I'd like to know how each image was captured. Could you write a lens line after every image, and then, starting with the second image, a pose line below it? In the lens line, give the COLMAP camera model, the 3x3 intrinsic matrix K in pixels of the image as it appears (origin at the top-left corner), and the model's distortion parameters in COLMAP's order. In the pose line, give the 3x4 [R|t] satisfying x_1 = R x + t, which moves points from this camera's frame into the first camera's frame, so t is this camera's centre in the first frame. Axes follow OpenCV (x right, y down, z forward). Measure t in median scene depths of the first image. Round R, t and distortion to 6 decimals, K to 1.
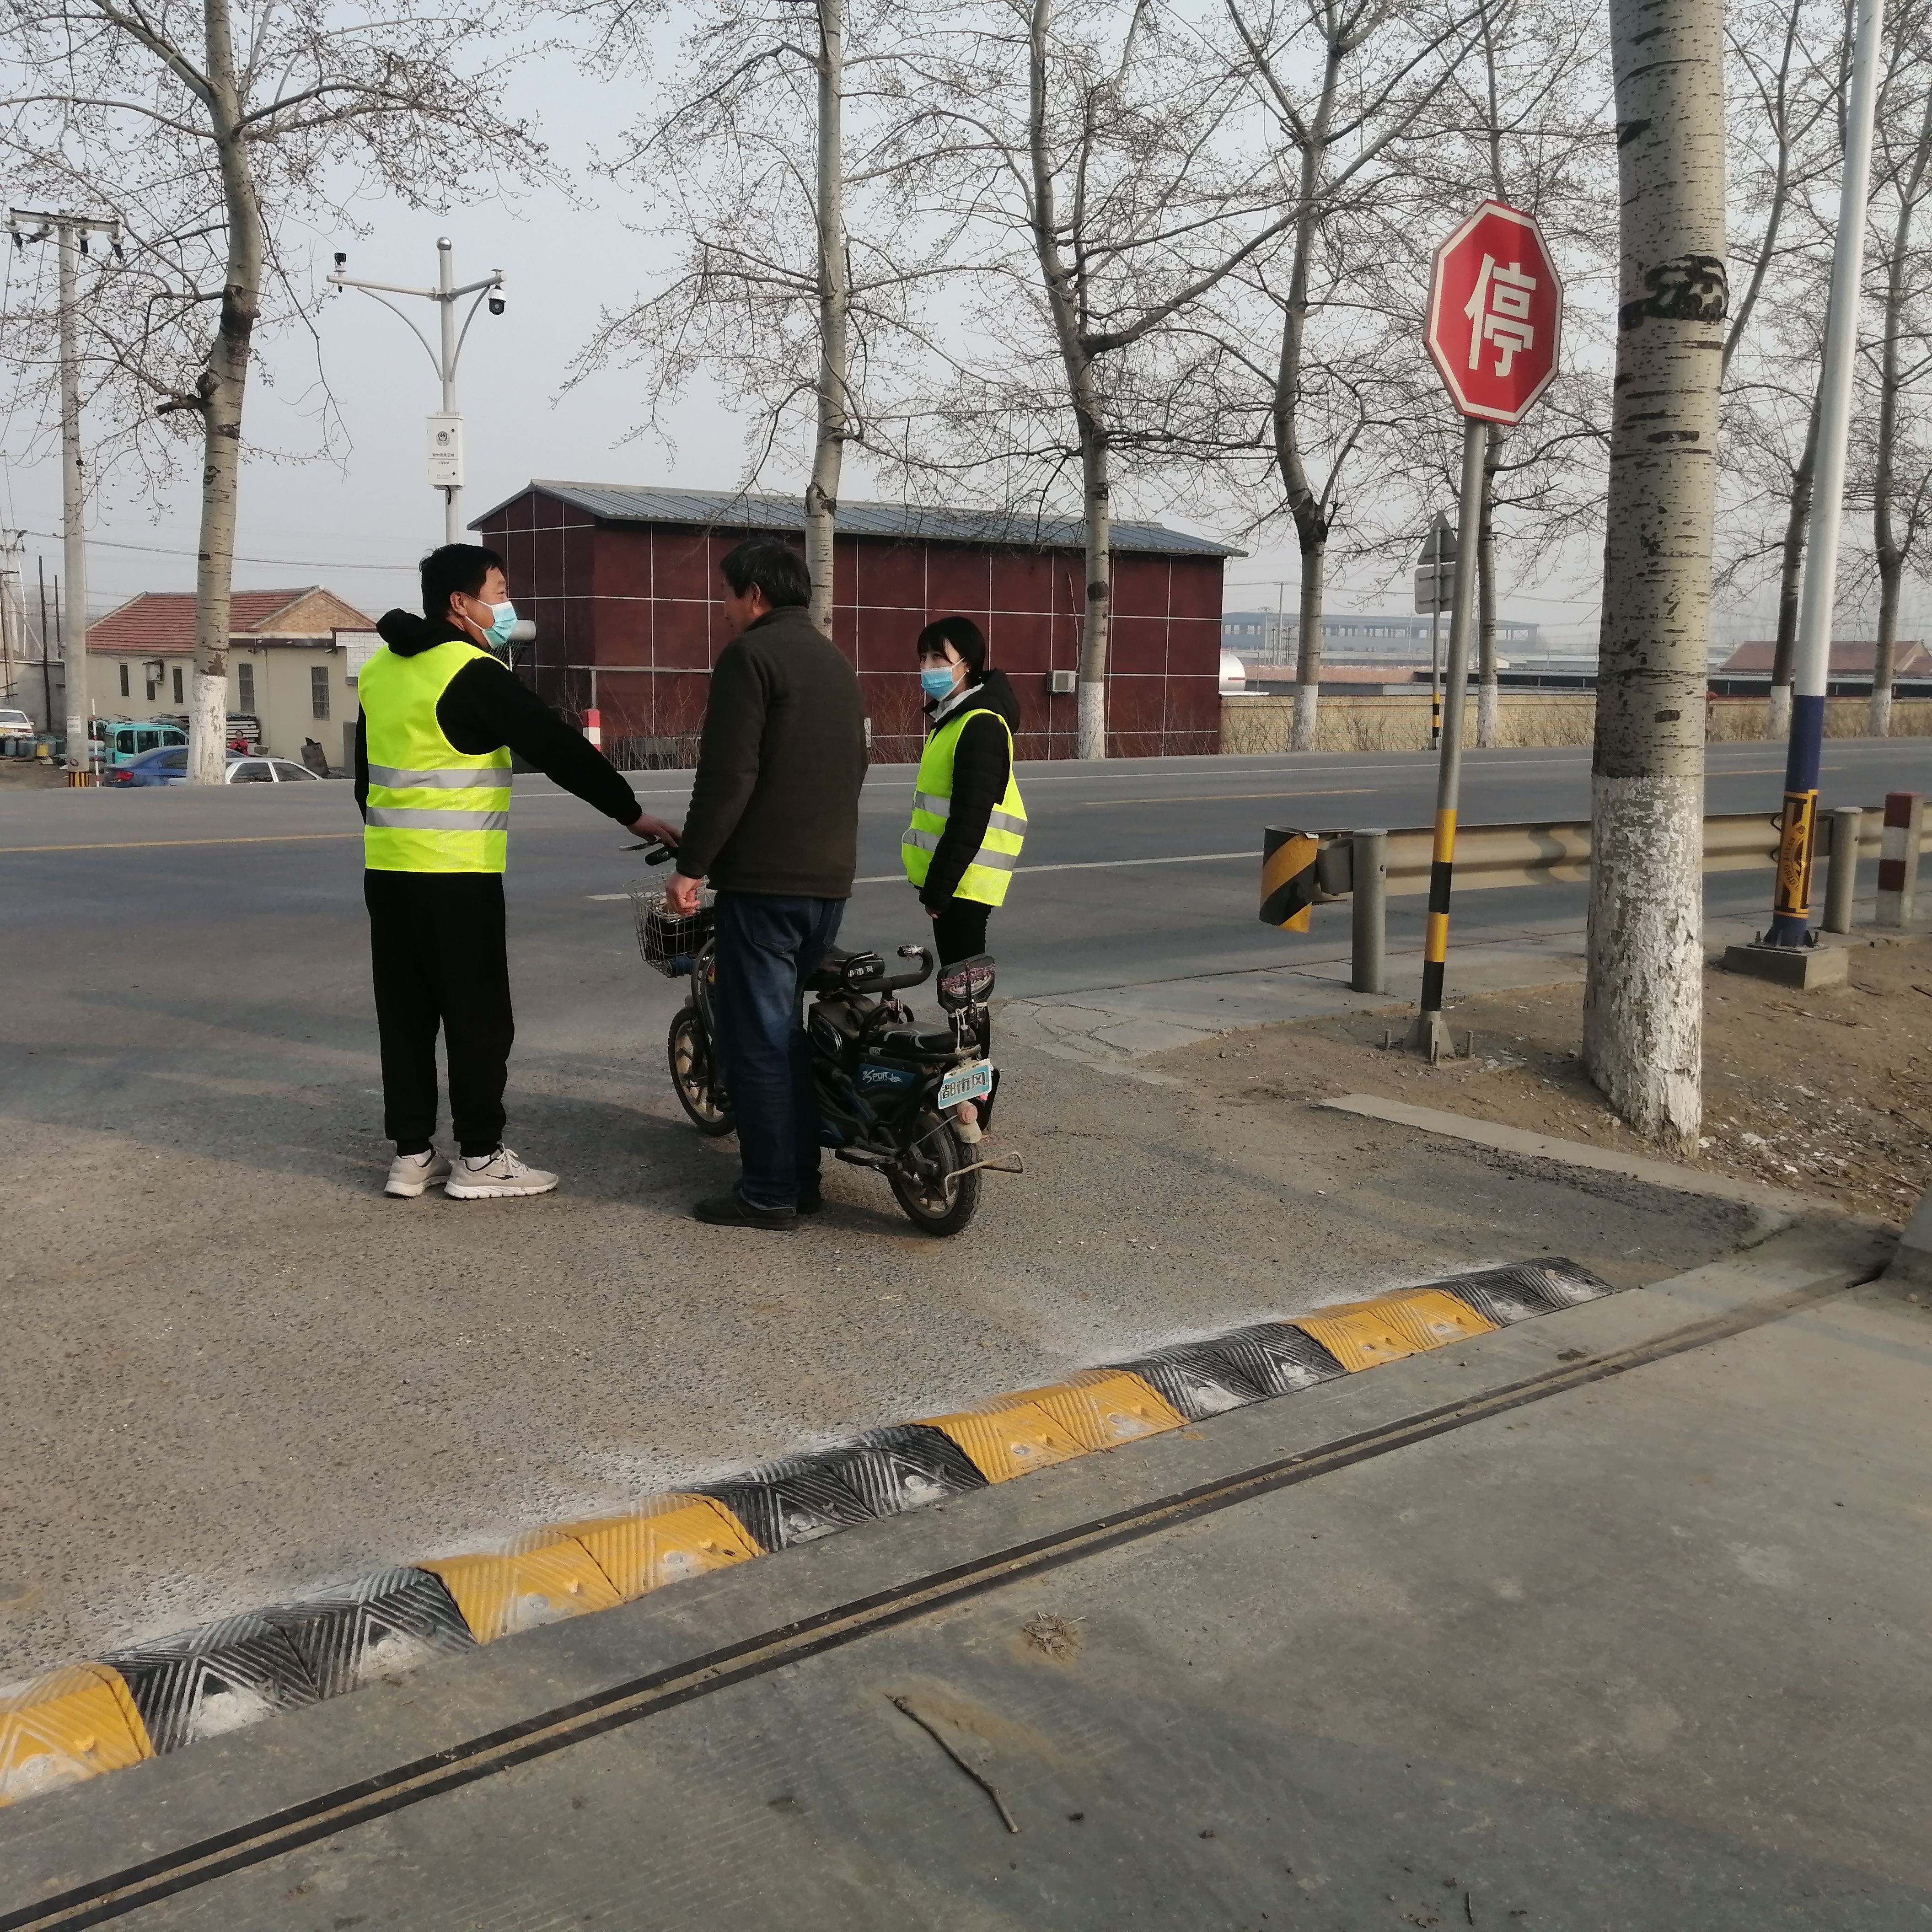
lens RADIAL K [[2037.6, 0, 977.1], [0, 2037.6, 957.5], [0, 0, 1]] dist [0.010608, 0.000000]
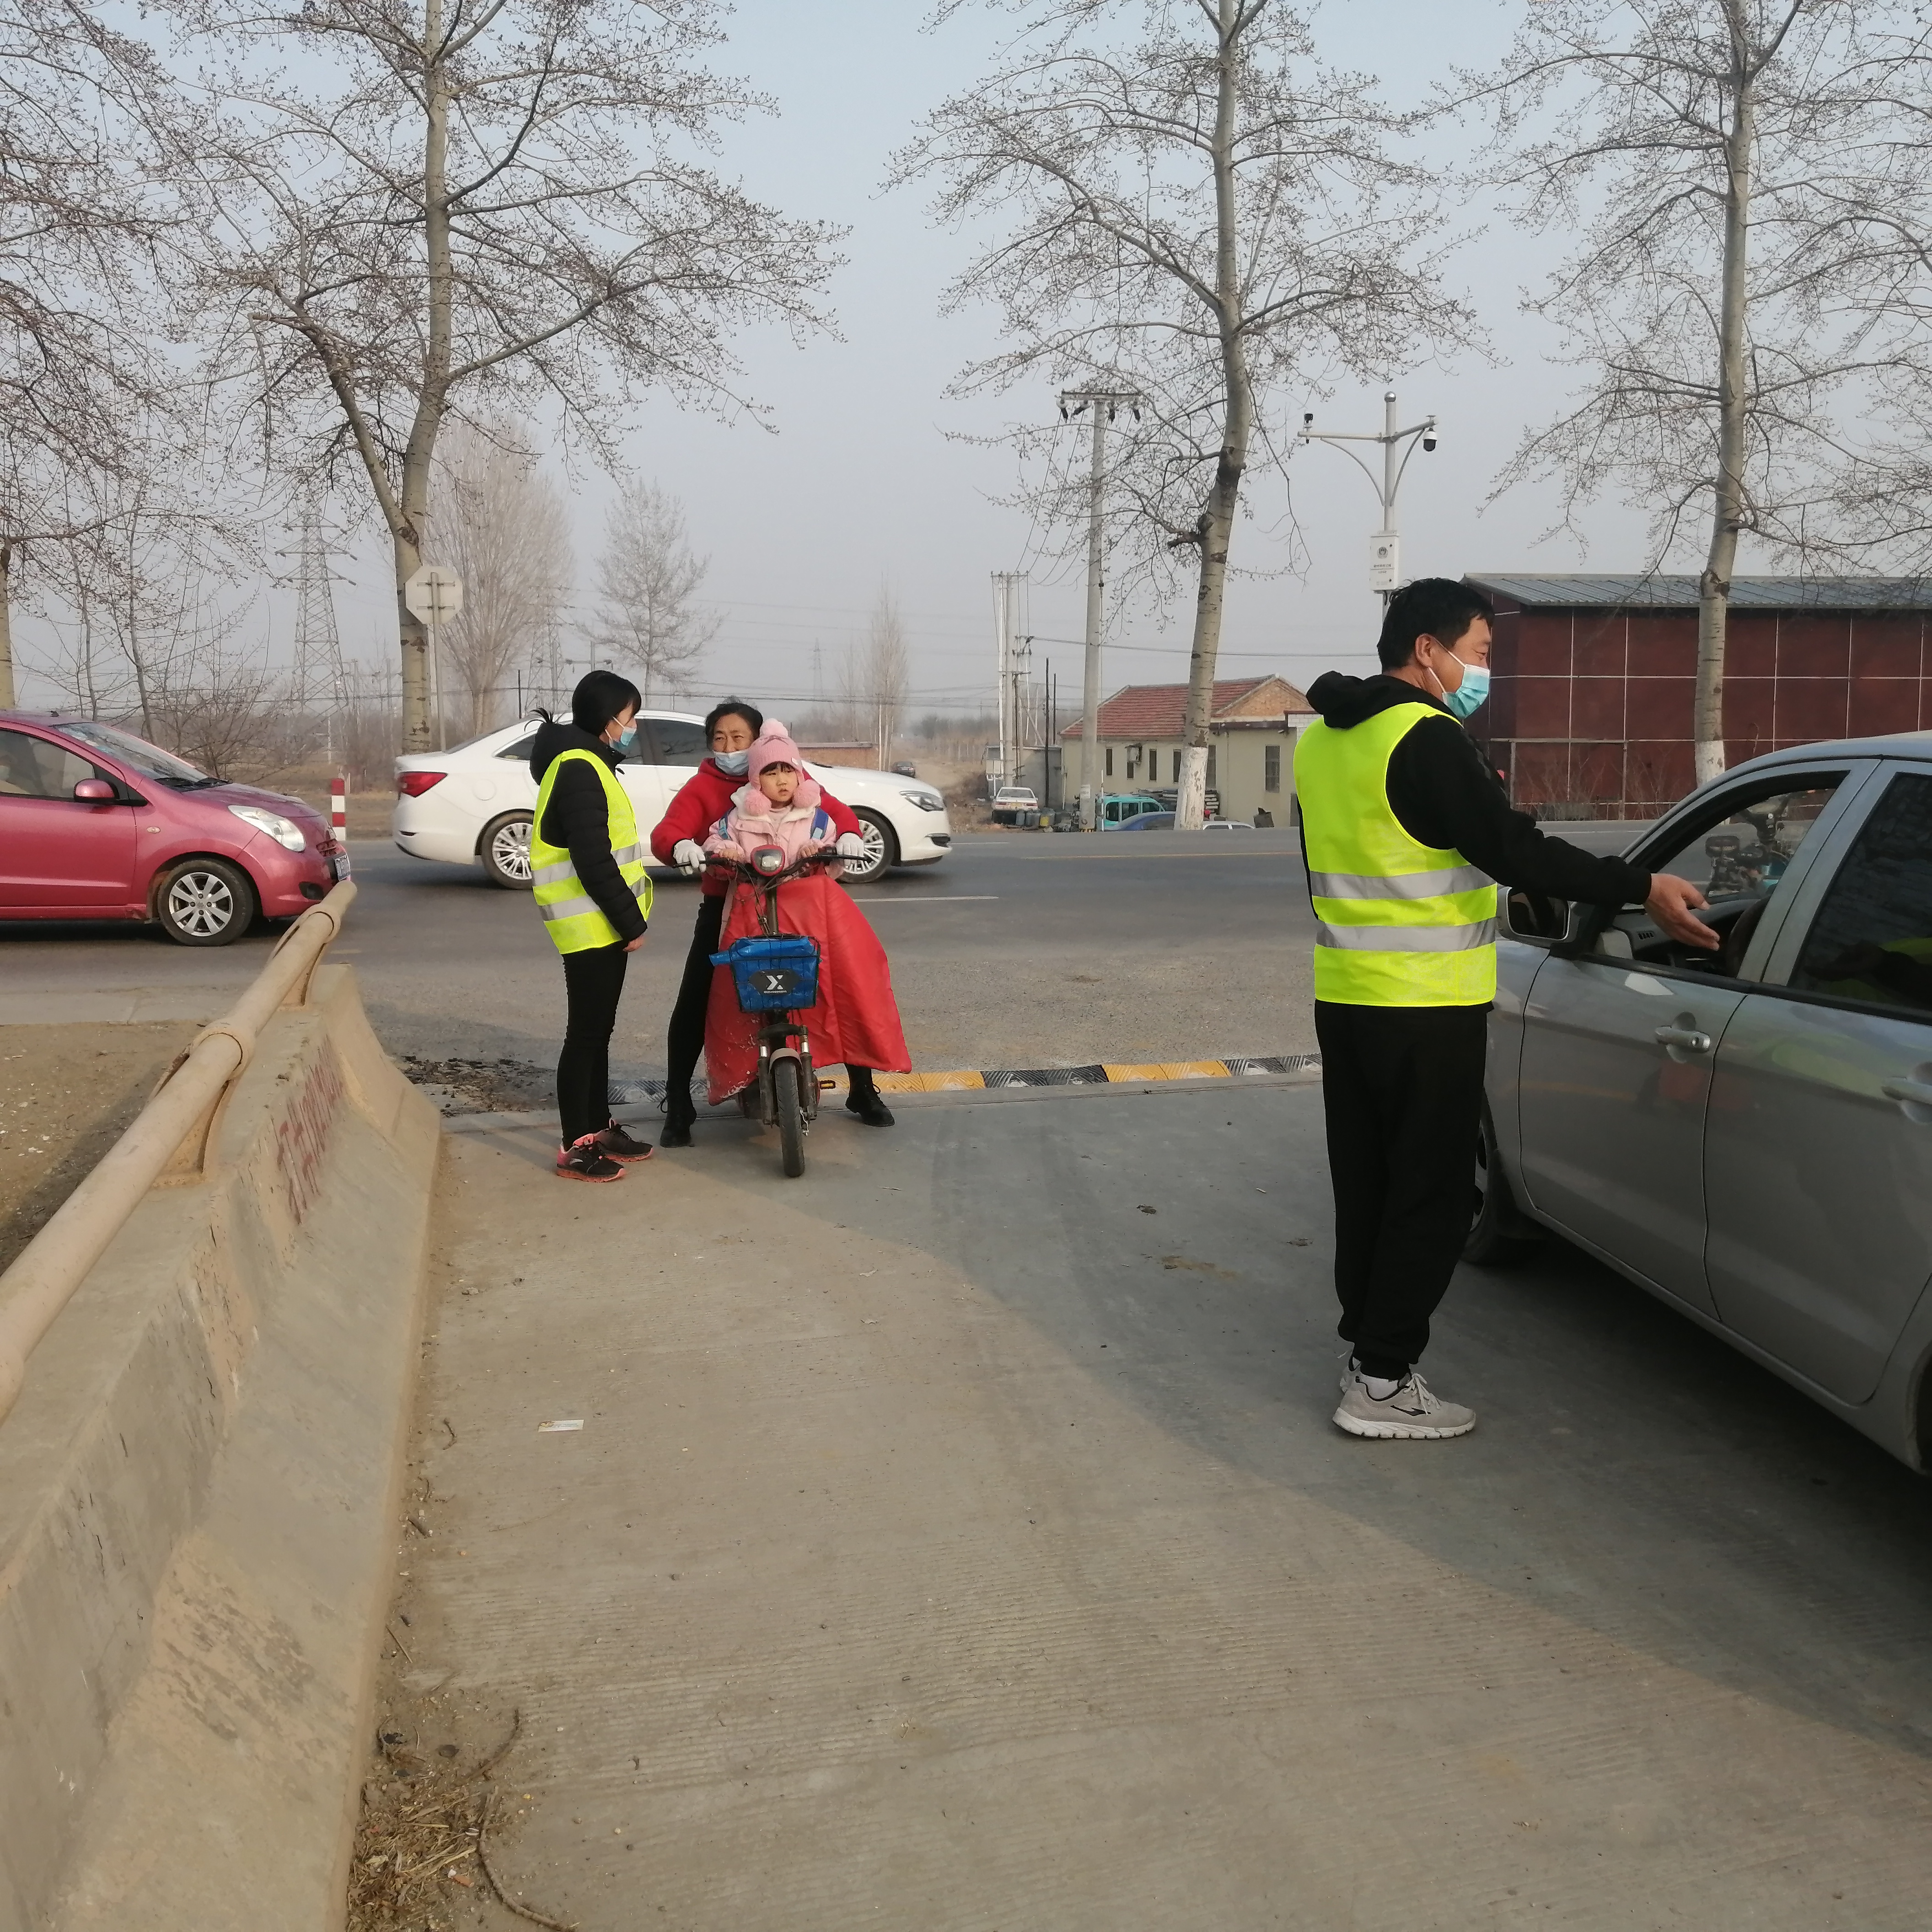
lens RADIAL K [[2037.6, 0, 975.7], [0, 2037.6, 972.2], [0, 0, 1]] dist [0.010608, 0.000000]
pose [[0.900110, 0.031633, -0.434514, 0.052156], [-0.045828, 0.998702, -0.022226, 0.032401], [0.433246, 0.039919, 0.900391, -0.177944]]
